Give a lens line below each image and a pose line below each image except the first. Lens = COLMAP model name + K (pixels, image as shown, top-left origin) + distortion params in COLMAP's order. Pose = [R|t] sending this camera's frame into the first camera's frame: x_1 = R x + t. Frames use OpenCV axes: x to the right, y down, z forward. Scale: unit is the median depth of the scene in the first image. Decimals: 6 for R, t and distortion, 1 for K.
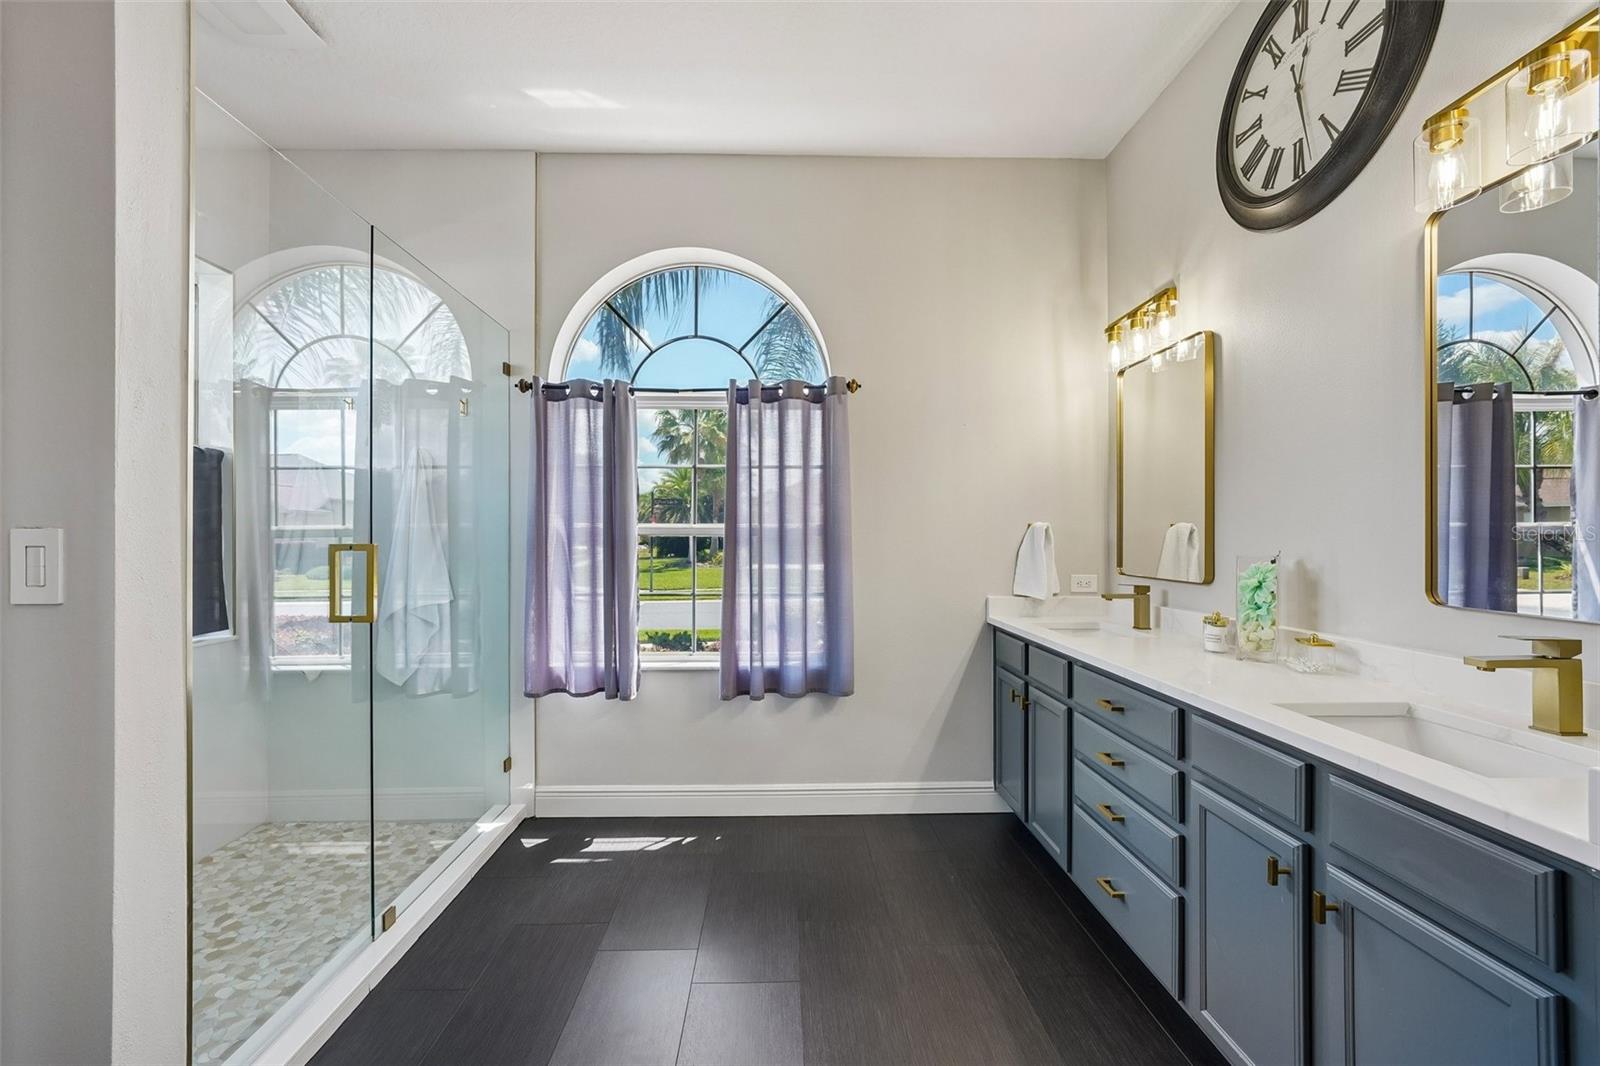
lens RADIAL K [[643.6, 0, 795.9], [0, 643.6, 538.5], [0, 0, 1]] dist [-0.002873, -0.000055]
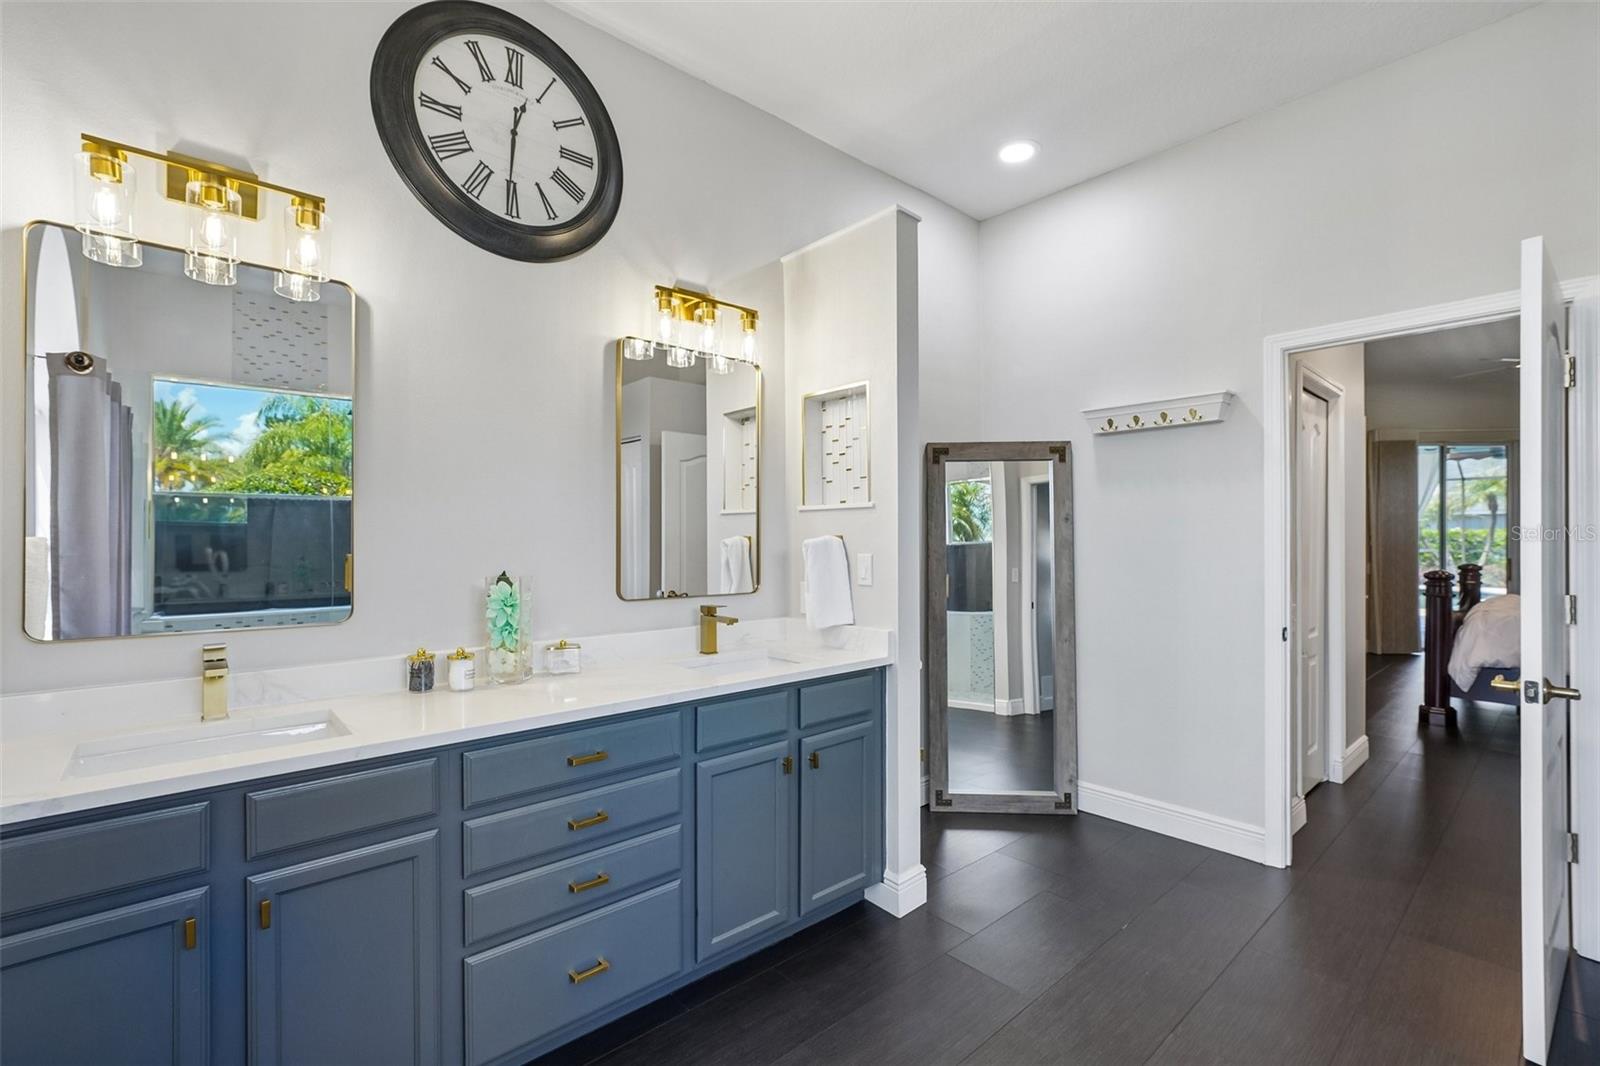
lens RADIAL K [[717.3, 0, 803.5], [0, 717.3, 539.9], [0, 0, 1]] dist [-0.004302, 0.003742]
pose [[-0.638457, 0.009395, 0.769601, -0.355415], [0.005572, 0.999956, -0.007584, -0.014689], [-0.769638, -0.000554, -0.638481, 1.151768]]
